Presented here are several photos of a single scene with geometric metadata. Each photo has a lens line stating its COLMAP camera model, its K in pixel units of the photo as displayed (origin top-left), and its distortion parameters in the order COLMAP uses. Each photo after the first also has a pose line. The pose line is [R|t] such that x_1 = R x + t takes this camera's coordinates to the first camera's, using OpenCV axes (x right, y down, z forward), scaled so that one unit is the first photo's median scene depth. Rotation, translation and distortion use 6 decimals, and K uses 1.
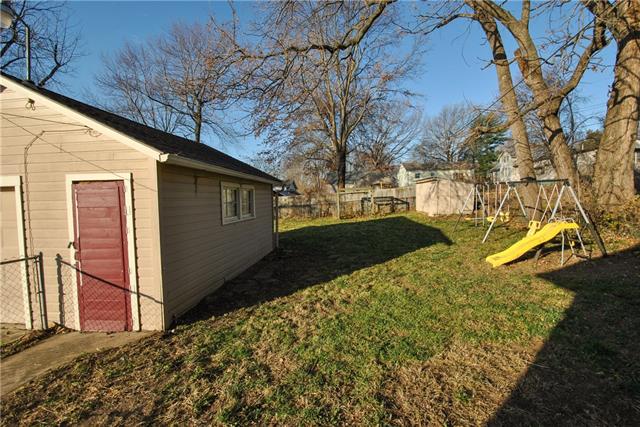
lens RADIAL K [[294.5, 0, 320.6], [0, 294.5, 211.6], [0, 0, 1]] dist [-0.002091, -0.000267]
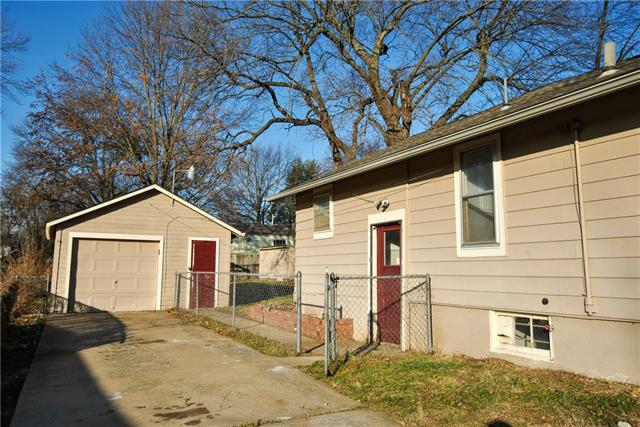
lens RADIAL K [[492.3, 0, 320.0], [0, 492.3, 213.5], [0, 0, 1]] dist [0.002141, -0.003052]
pose [[0.853425, 0.091467, 0.513127, -0.363638], [-0.004270, 0.985675, -0.168599, 0.060745], [-0.521198, 0.141696, 0.841591, -0.505282]]
